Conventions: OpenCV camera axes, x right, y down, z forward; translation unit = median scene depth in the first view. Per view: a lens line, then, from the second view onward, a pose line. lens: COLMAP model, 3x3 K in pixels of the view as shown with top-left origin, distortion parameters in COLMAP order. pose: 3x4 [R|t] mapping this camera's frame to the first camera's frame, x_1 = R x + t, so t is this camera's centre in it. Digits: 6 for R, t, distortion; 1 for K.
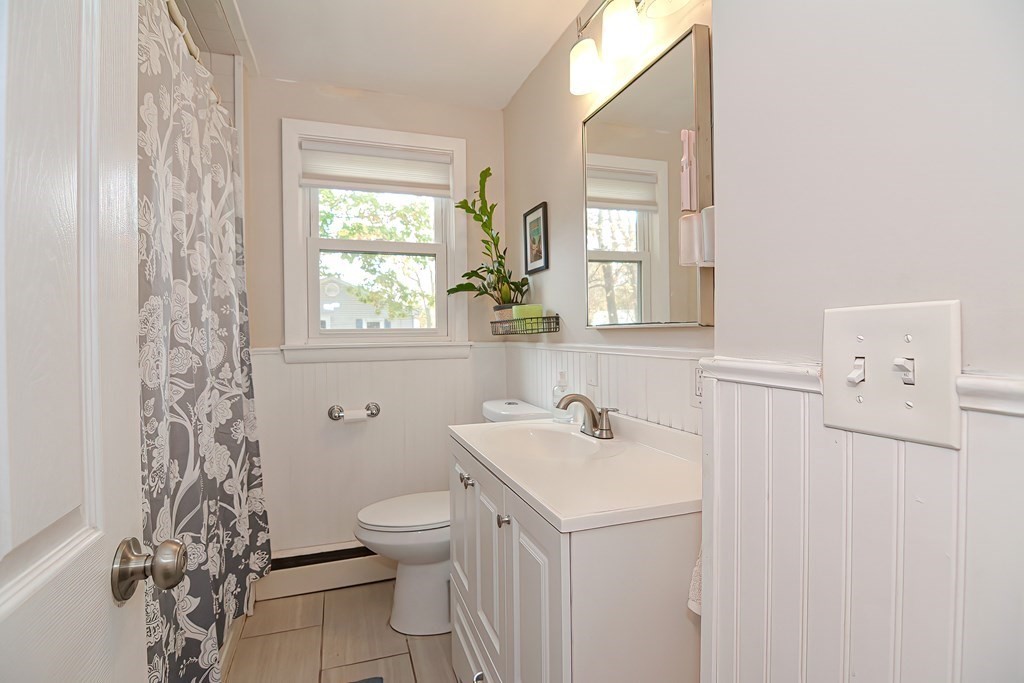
lens RADIAL K [[495.5, 0, 508.4], [0, 495.5, 336.3], [0, 0, 1]] dist [-0.009480, -0.008589]
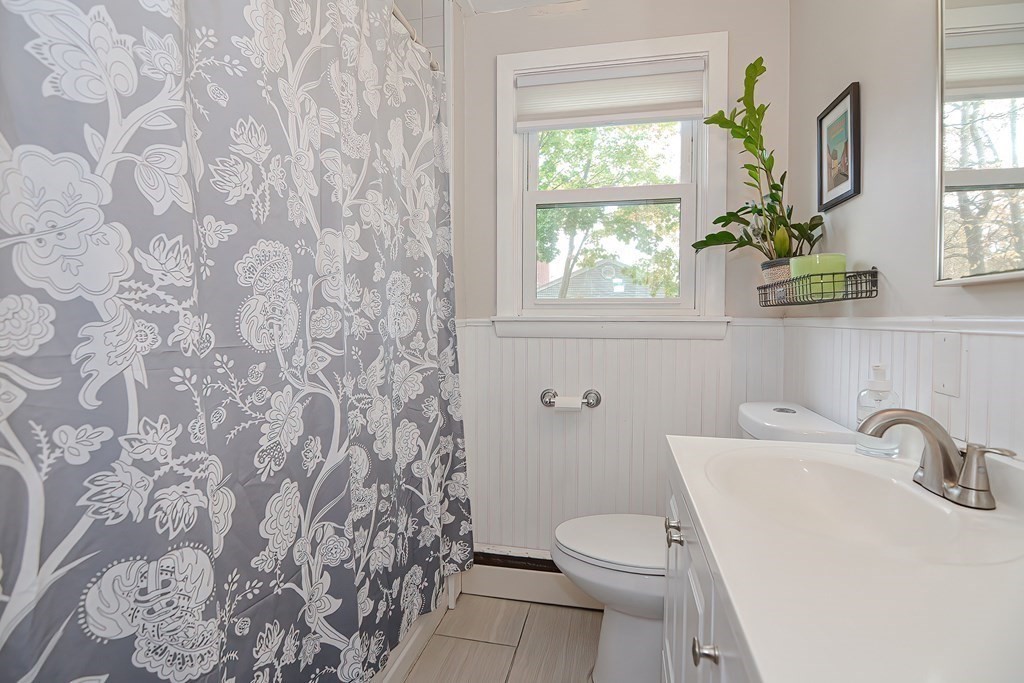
lens RADIAL K [[495.5, 0, 515.8], [0, 495.5, 335.4], [0, 0, 1]] dist [-0.009480, -0.008589]
pose [[0.852870, 0.032545, -0.521108, 0.045036], [-0.018286, 0.999305, 0.032483, 0.025601], [0.521803, -0.018175, 0.852872, 0.295676]]
